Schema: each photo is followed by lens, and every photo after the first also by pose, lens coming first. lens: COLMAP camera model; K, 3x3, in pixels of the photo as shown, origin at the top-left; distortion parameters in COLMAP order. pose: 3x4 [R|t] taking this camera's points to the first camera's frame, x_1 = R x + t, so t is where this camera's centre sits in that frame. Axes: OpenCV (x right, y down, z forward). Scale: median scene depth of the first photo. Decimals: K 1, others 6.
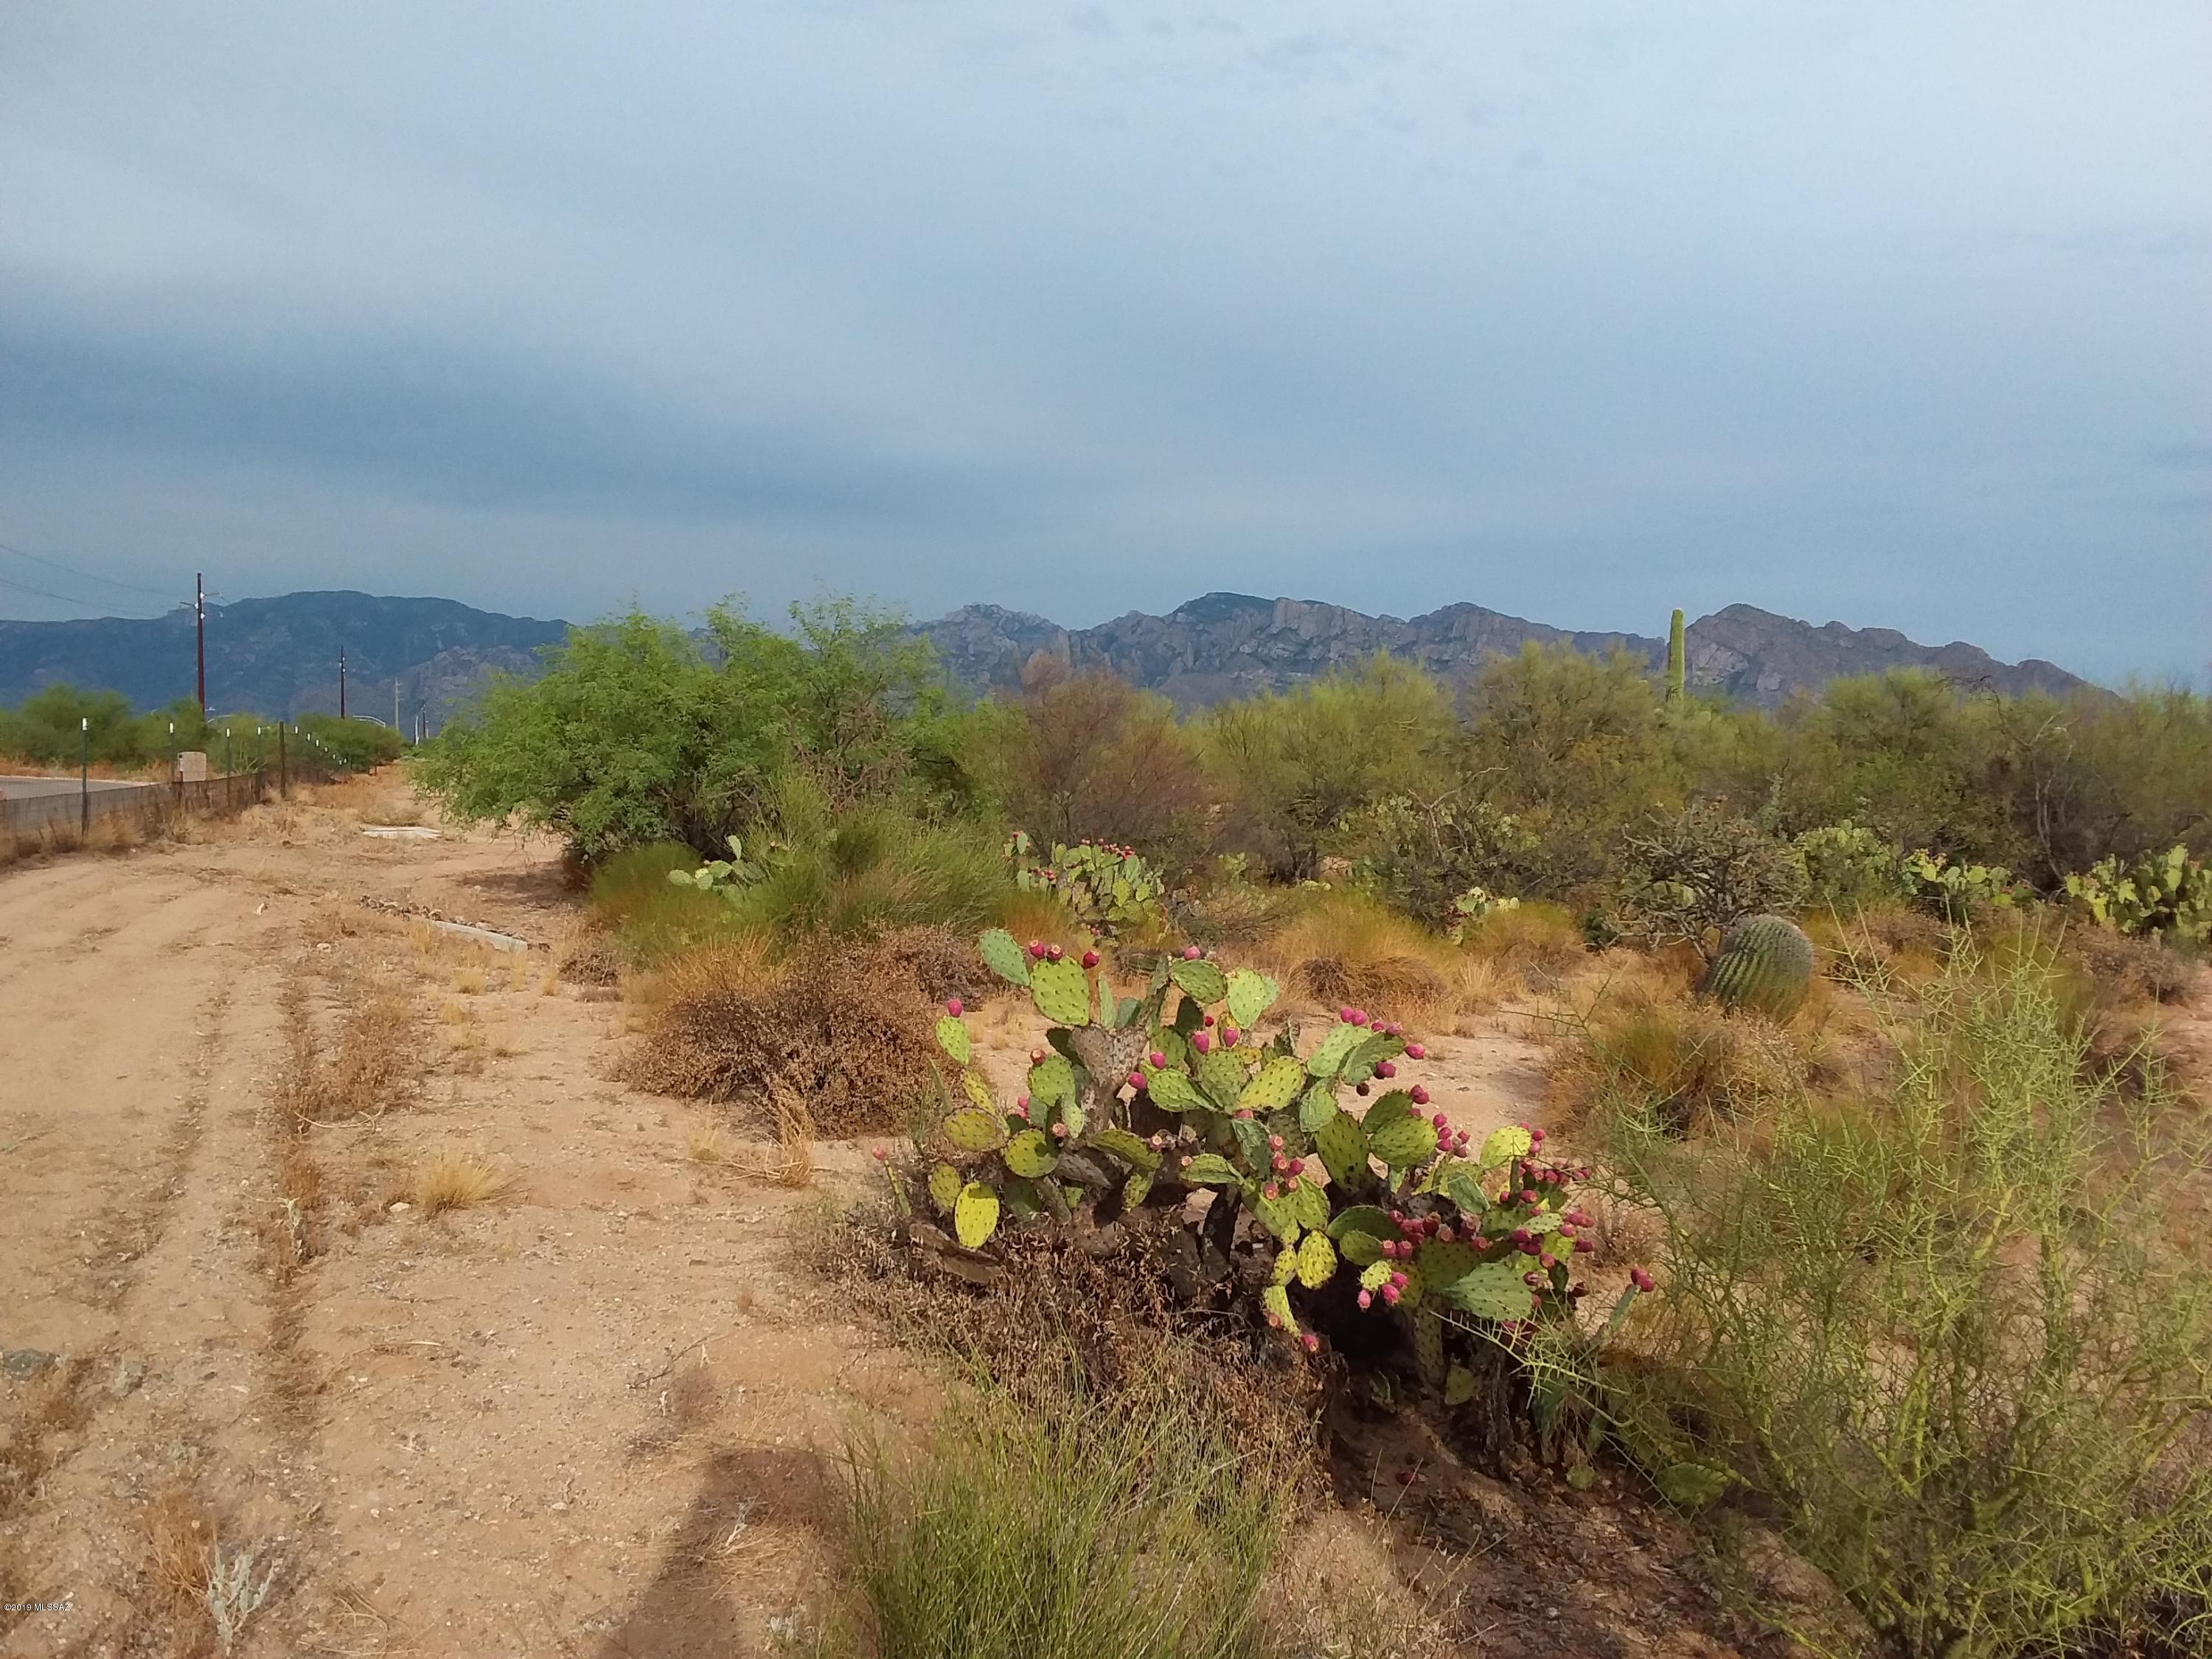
lens RADIAL K [[1776.9, 0, 1123.0], [0, 1776.9, 827.6], [0, 0, 1]] dist [0.127303, -0.196018]
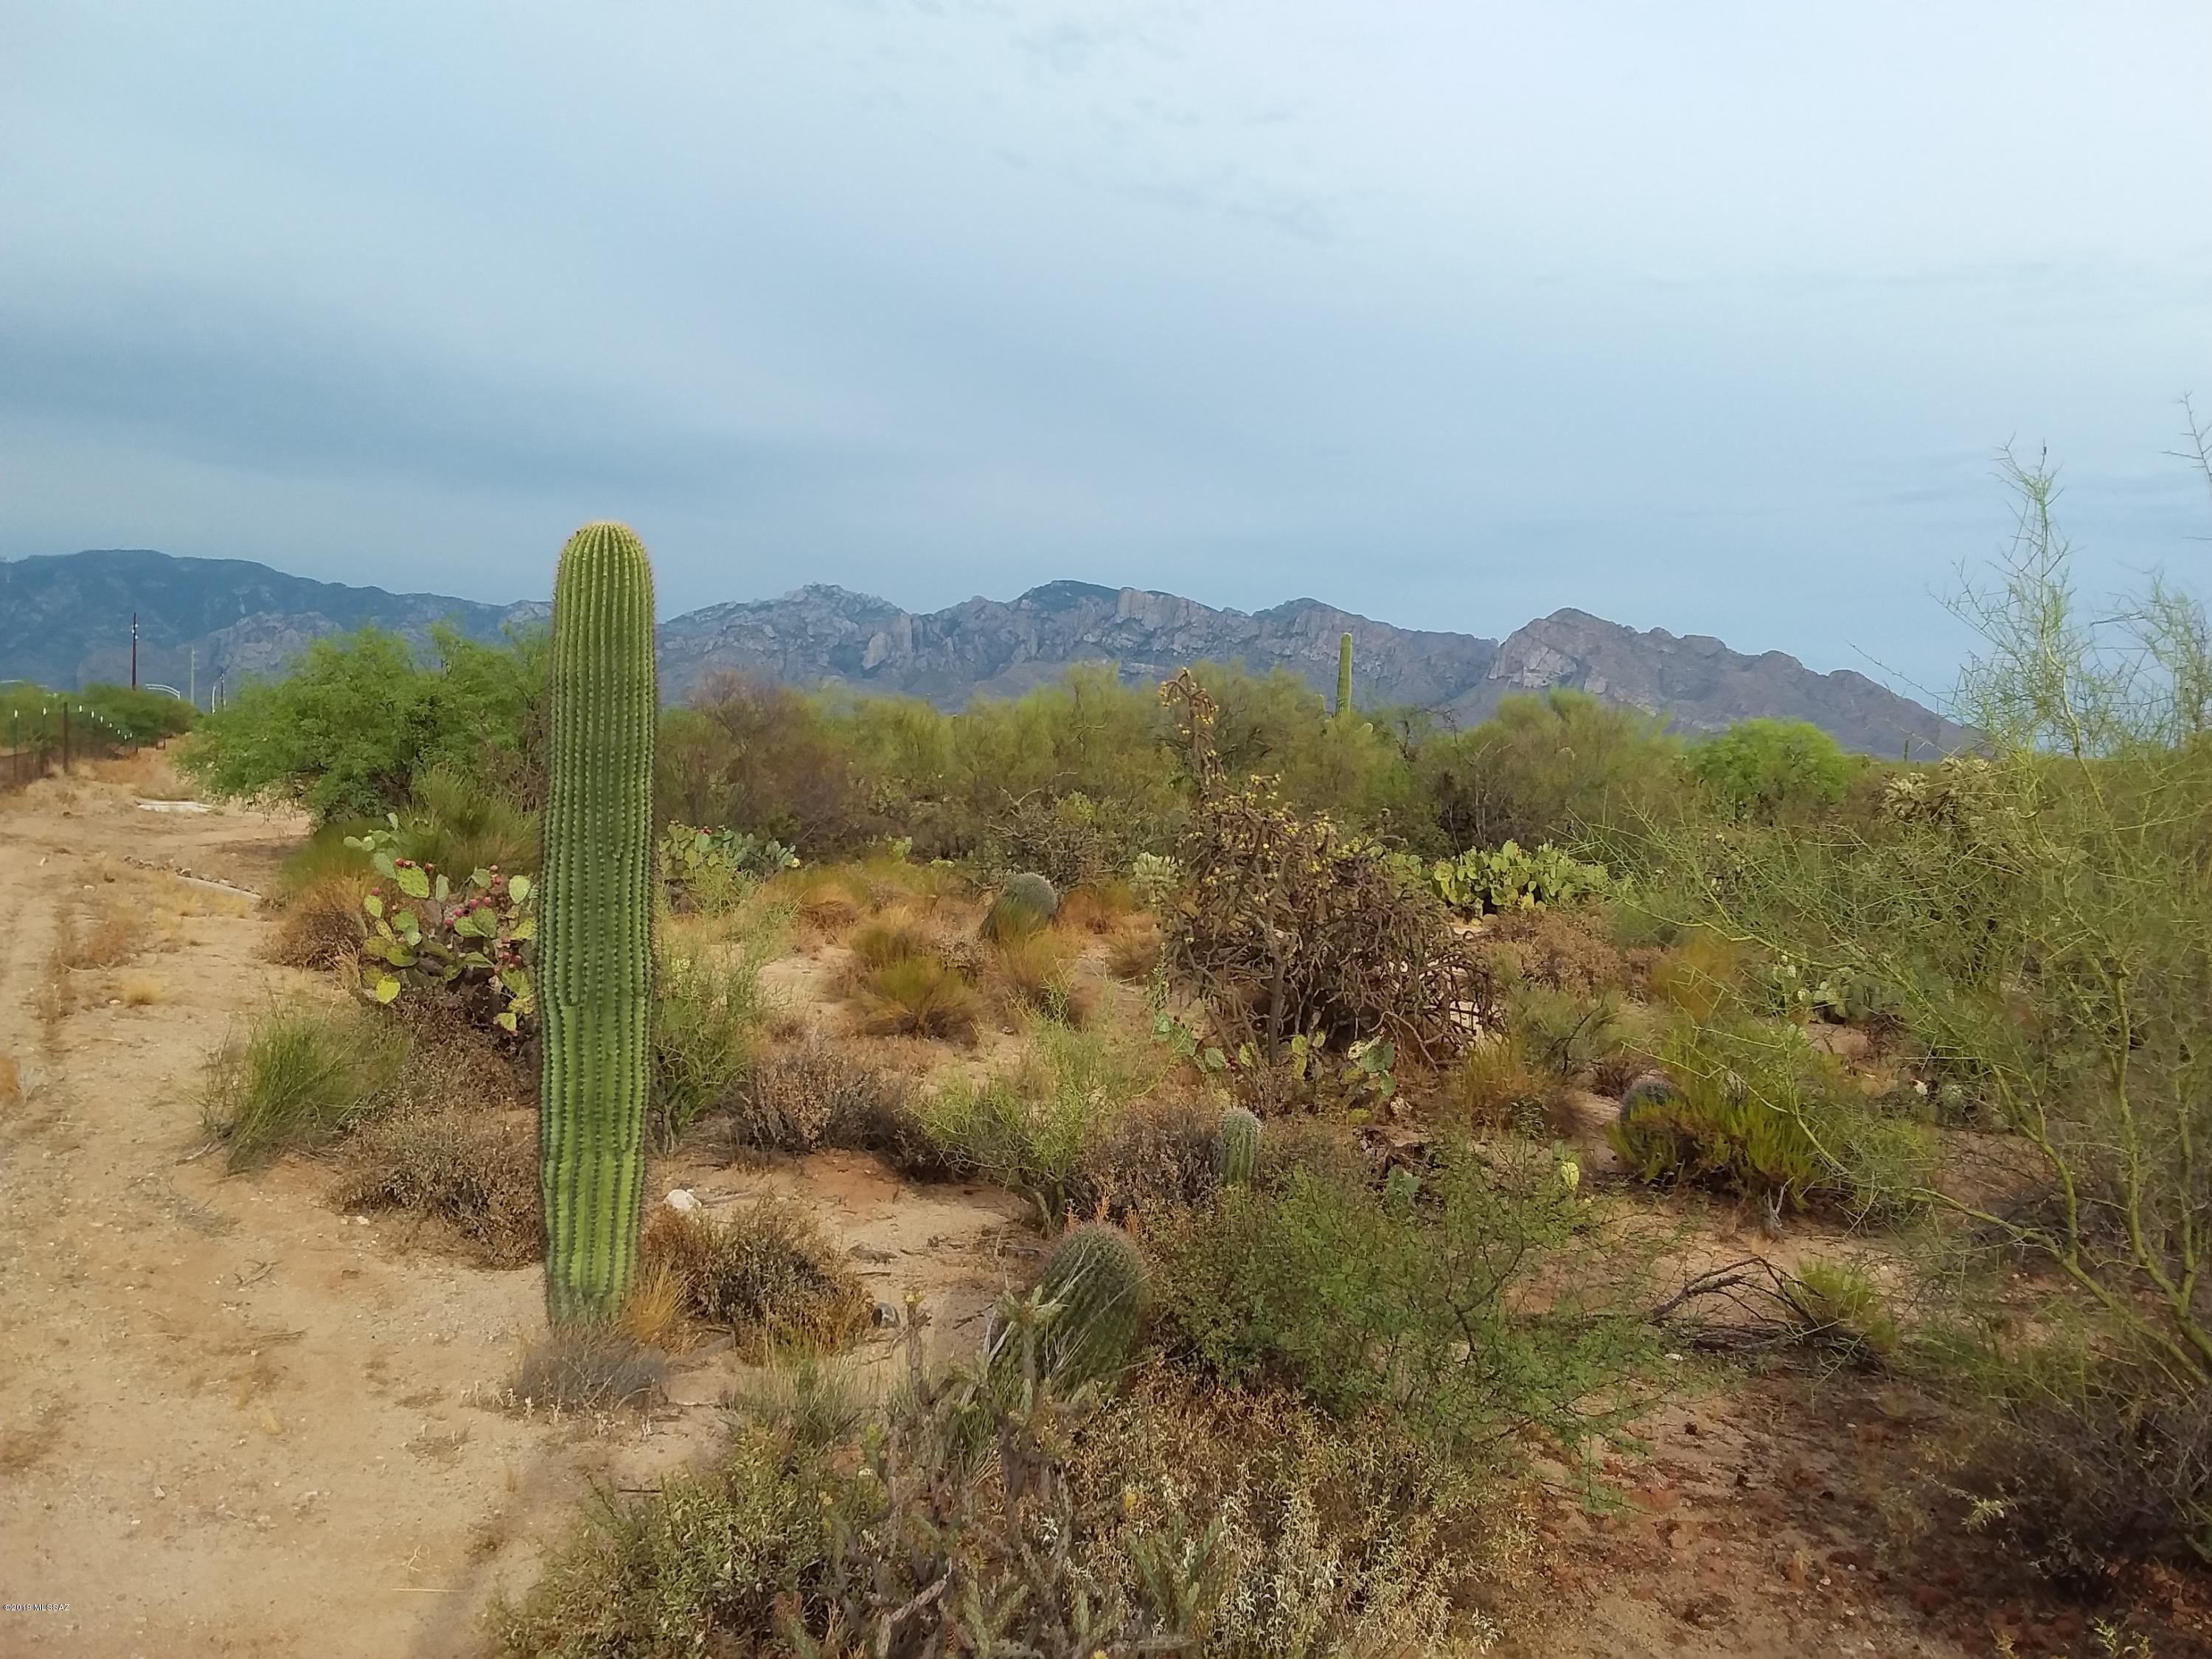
lens RADIAL K [[1776.9, 0, 1134.9], [0, 1776.9, 859.6], [0, 0, 1]] dist [0.127303, -0.196018]
pose [[0.995225, 0.016129, 0.096266, 0.203589], [-0.018450, 0.999559, 0.023266, -0.002318], [-0.095848, -0.024931, 0.995084, -0.422257]]
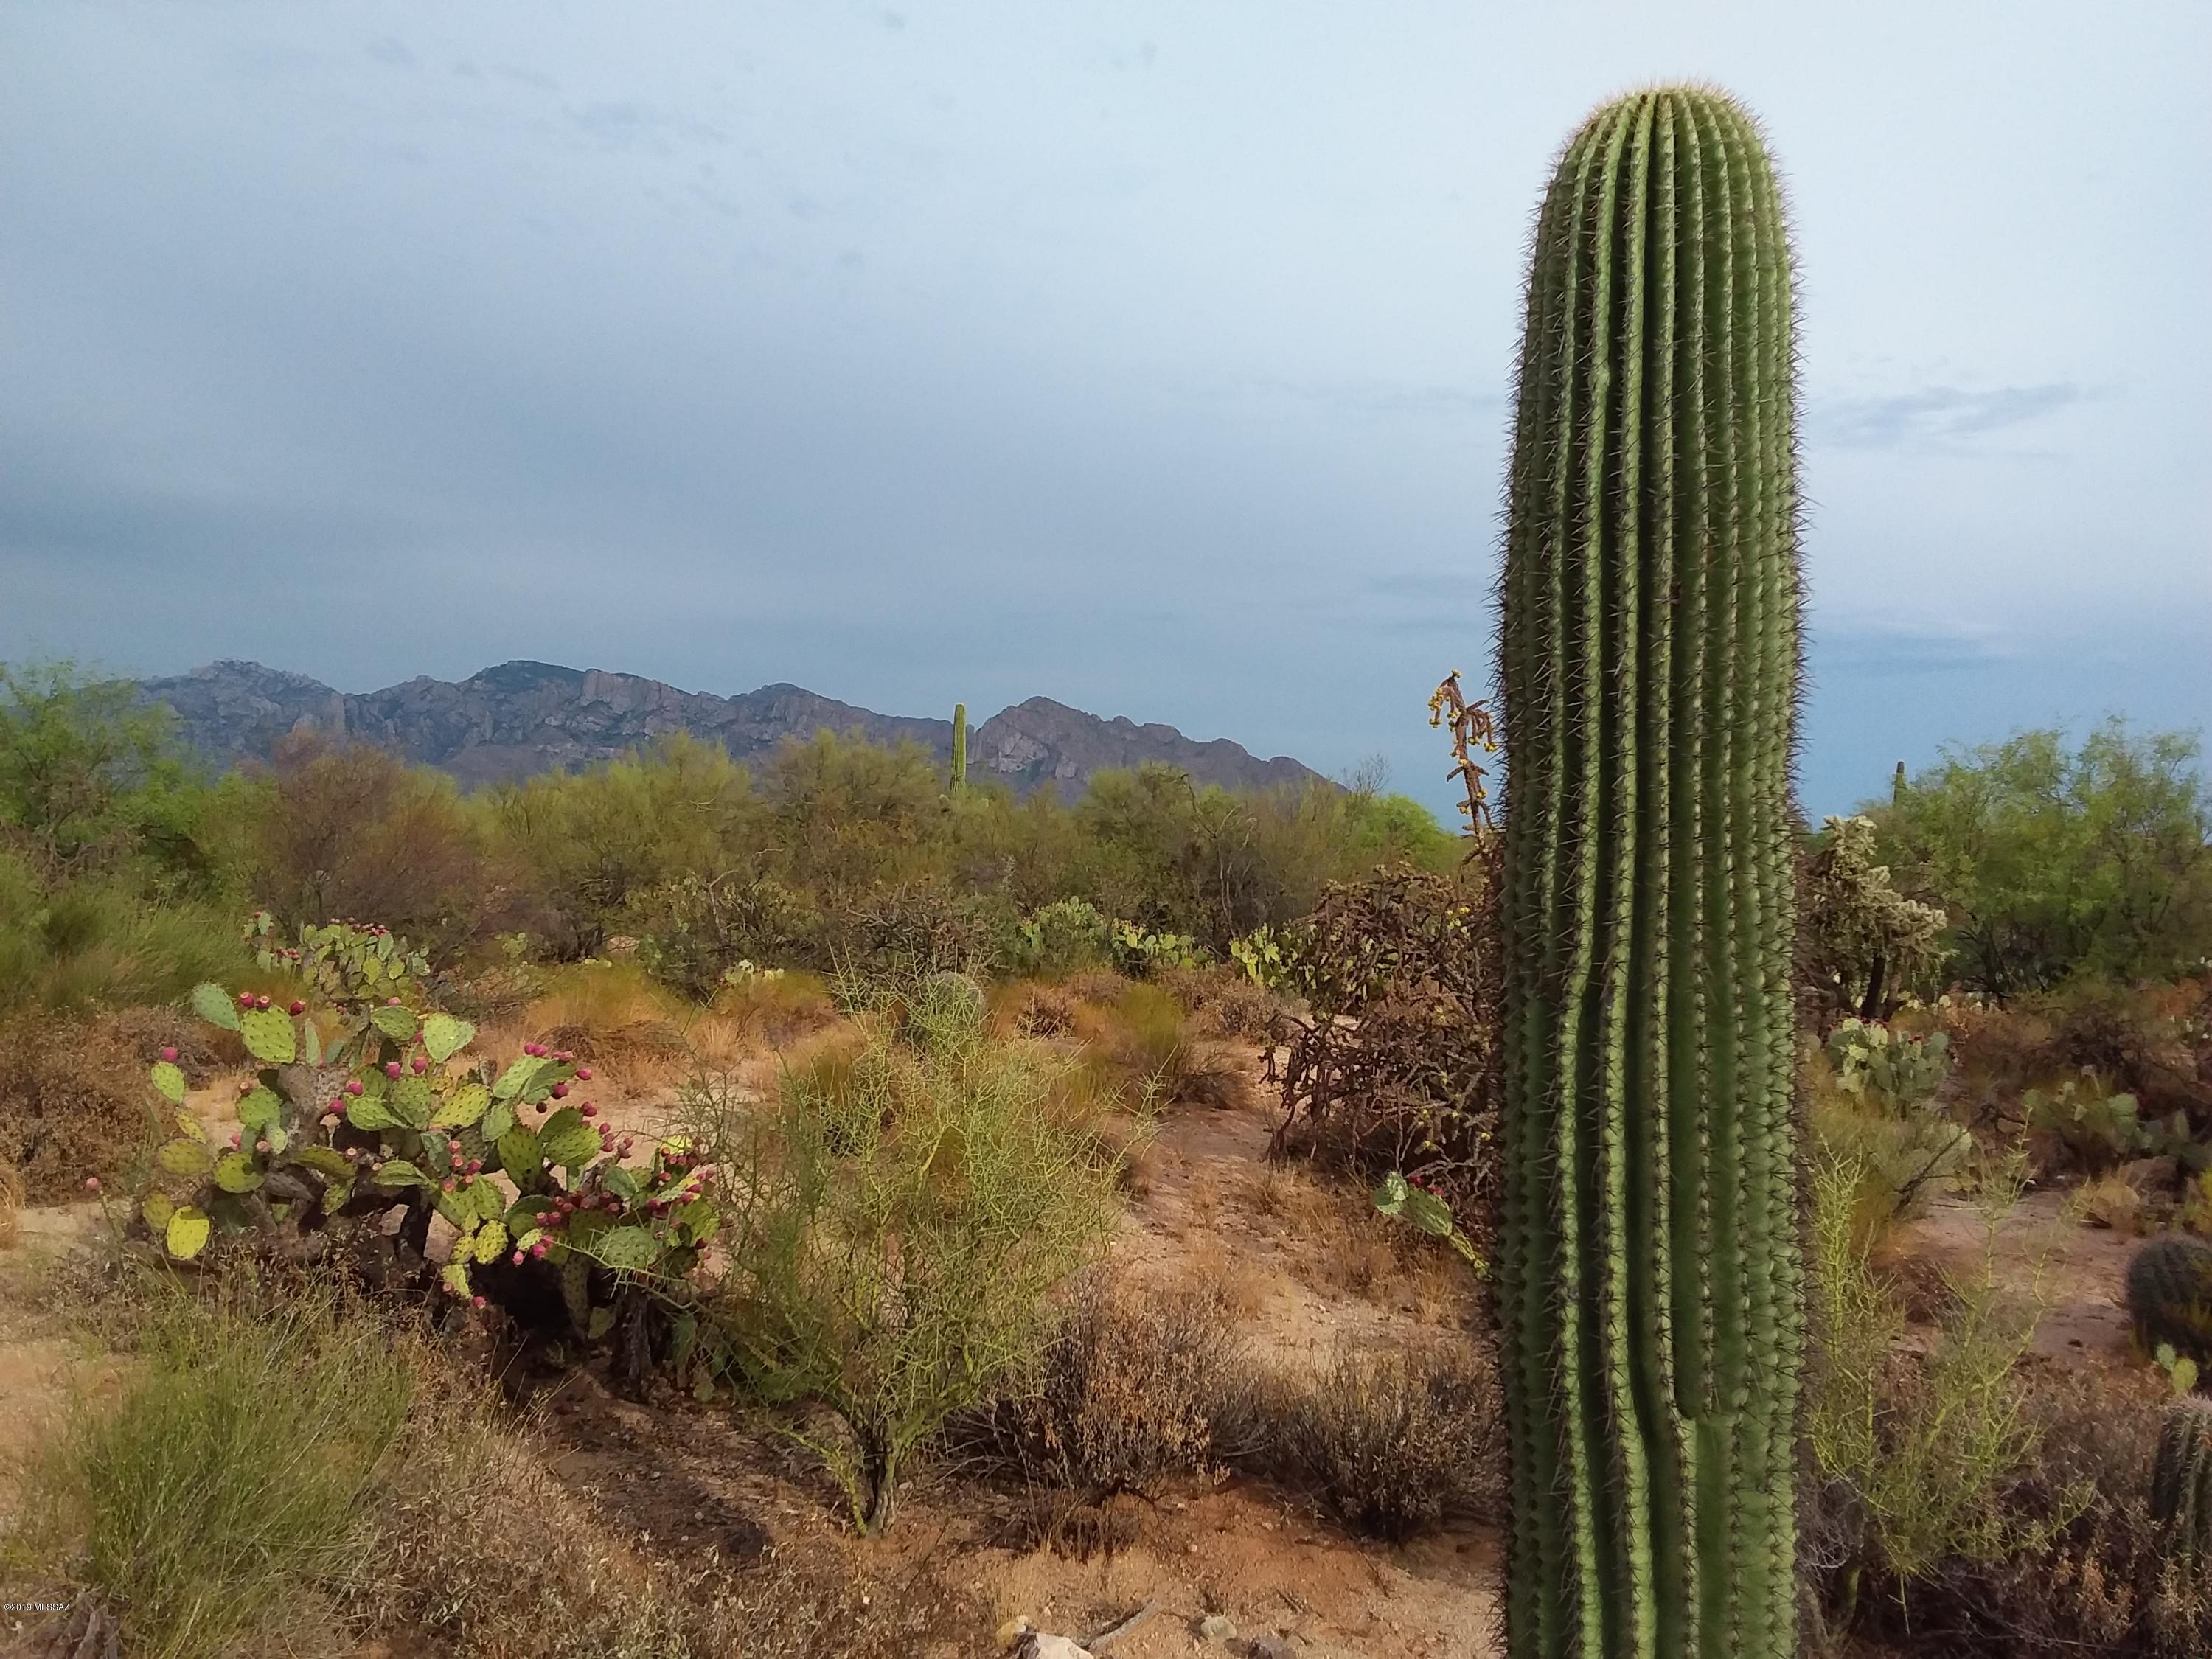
lens RADIAL K [[1776.9, 0, 1134.6], [0, 1776.9, 802.6], [0, 0, 1]] dist [0.127303, -0.196018]
pose [[0.927594, 0.015877, 0.373253, 0.015251], [0.006079, 0.998323, -0.057571, 0.002750], [-0.373541, 0.055671, 0.925942, -0.115250]]
